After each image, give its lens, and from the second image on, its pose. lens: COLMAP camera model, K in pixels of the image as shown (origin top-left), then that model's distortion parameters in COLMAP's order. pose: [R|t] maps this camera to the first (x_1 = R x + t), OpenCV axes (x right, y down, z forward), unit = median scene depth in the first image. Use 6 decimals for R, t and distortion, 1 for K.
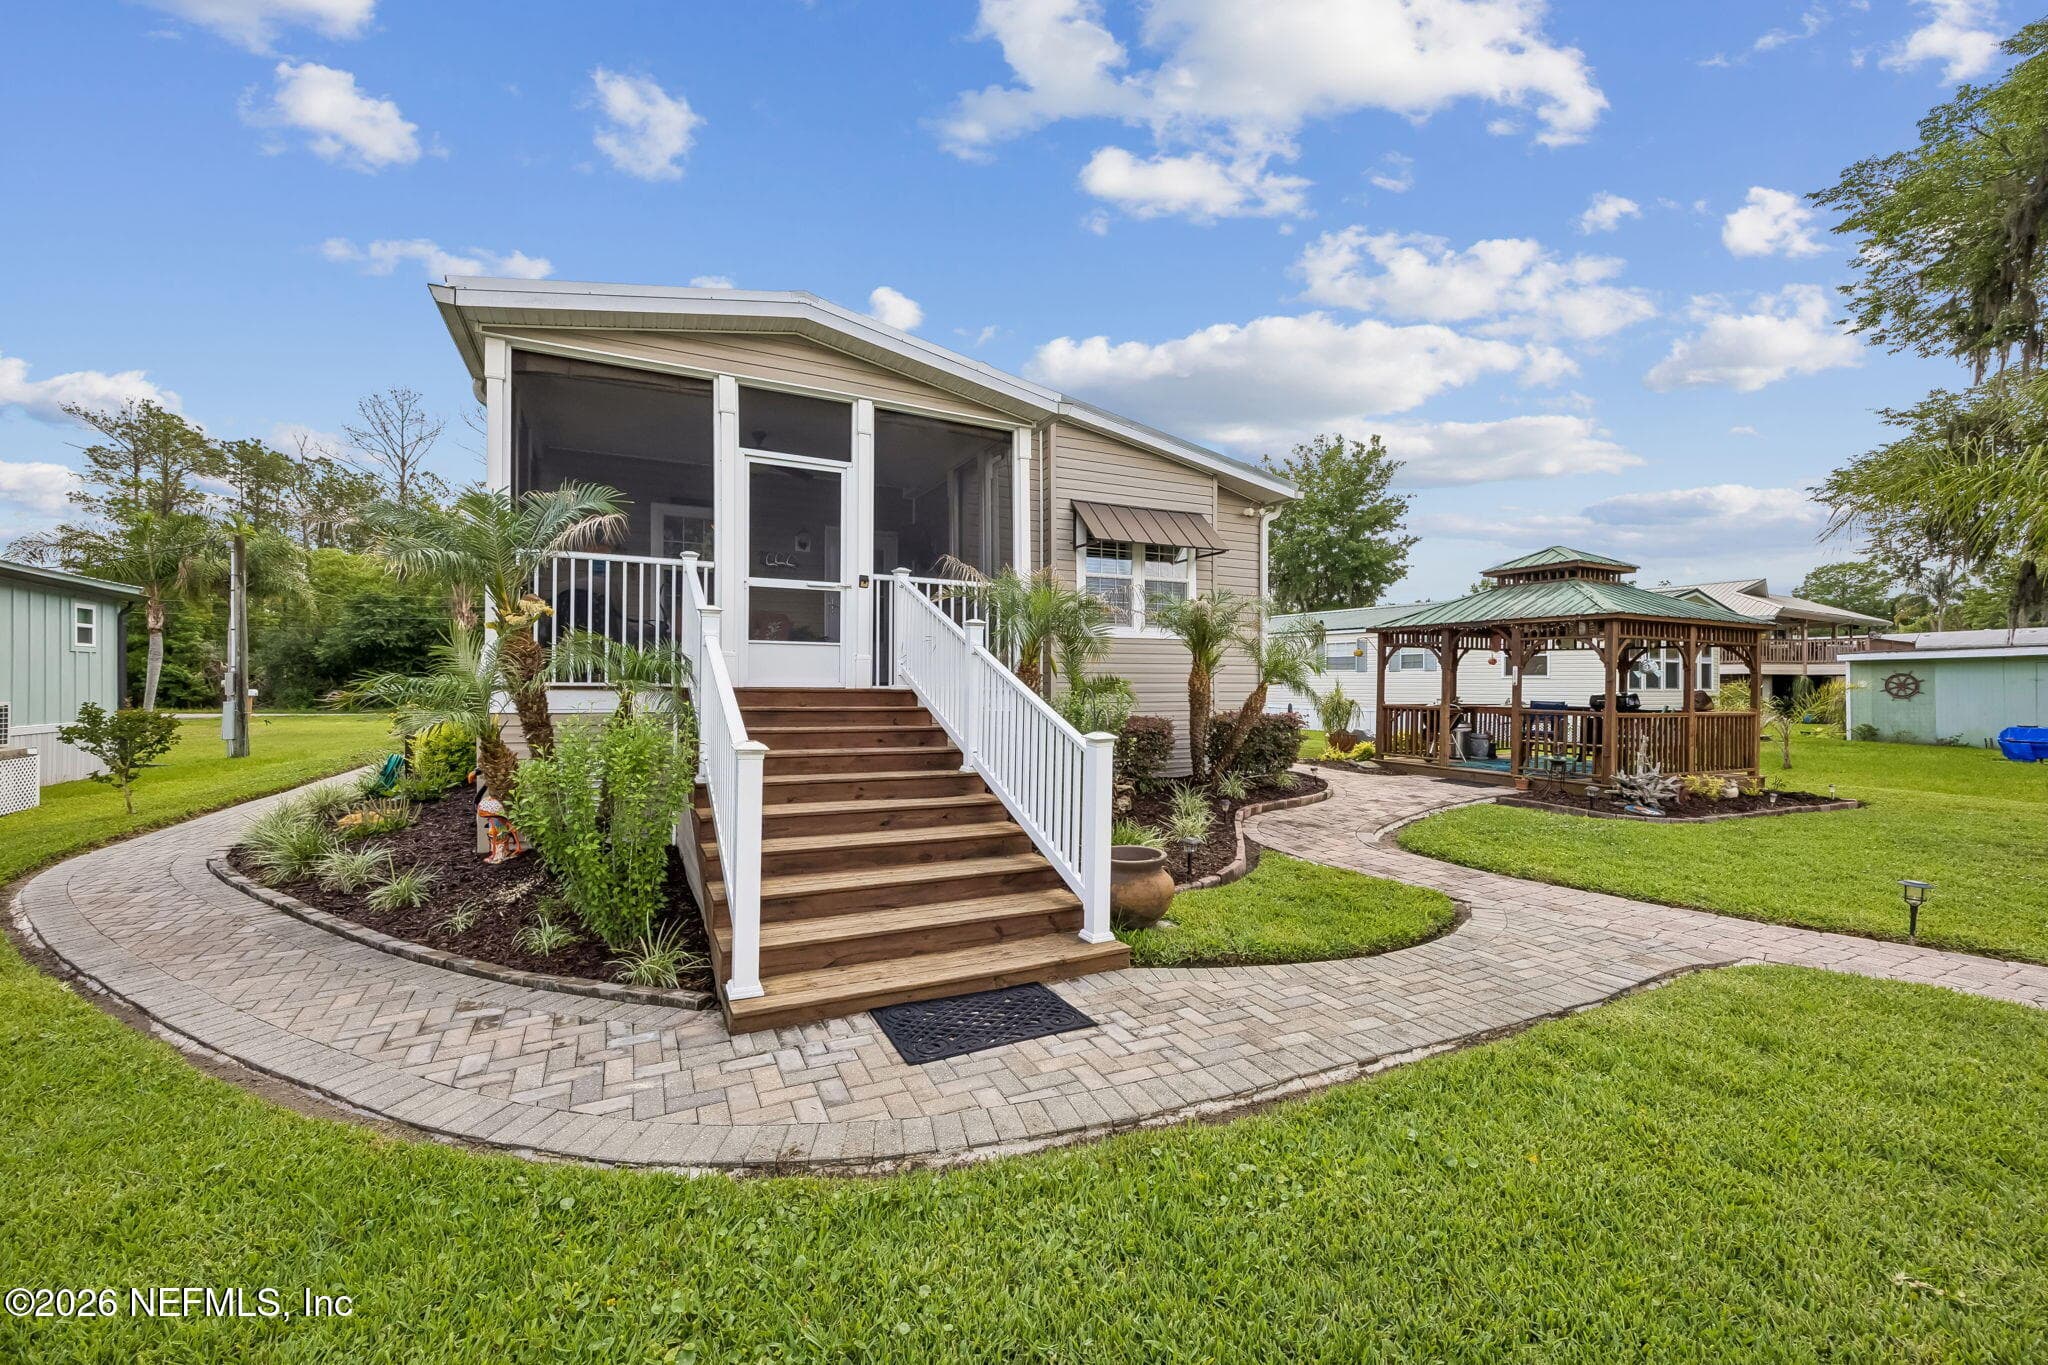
lens RADIAL K [[838.5, 0, 1024.0], [0, 838.5, 682.5], [0, 0, 1]] dist [0.008482, -0.000356]
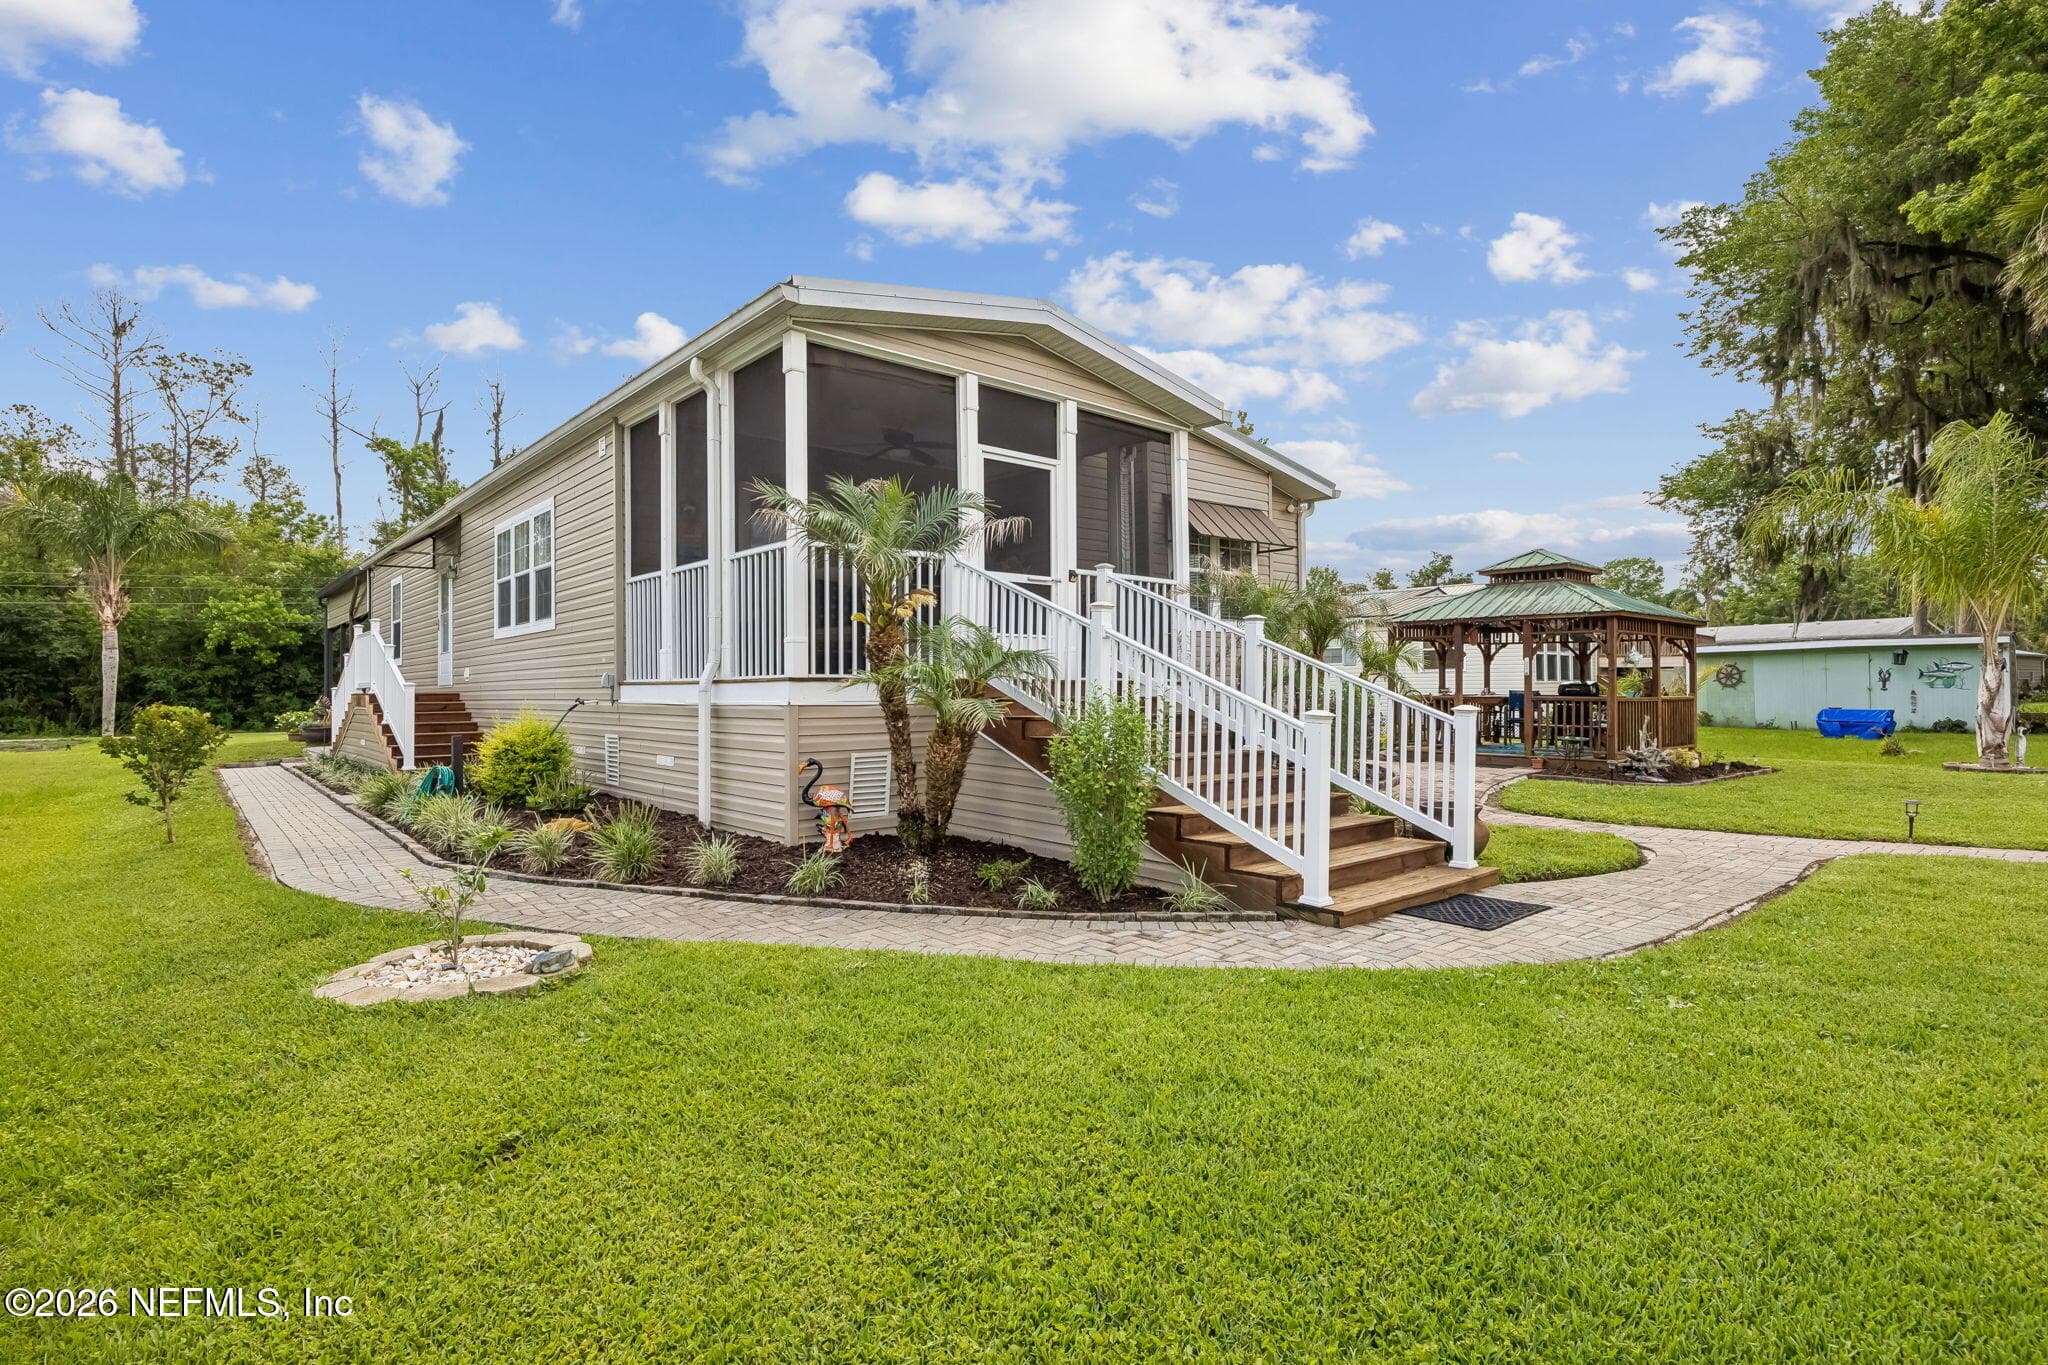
lens RADIAL K [[1045.7, 0, 1029.8], [0, 1045.7, 663.5], [0, 0, 1]] dist [-0.000411, 0.000485]
pose [[0.964968, -0.005097, 0.262320, -0.423038], [0.010364, 0.999771, -0.018702, 0.008056], [-0.262164, 0.020765, 0.964800, -0.163084]]
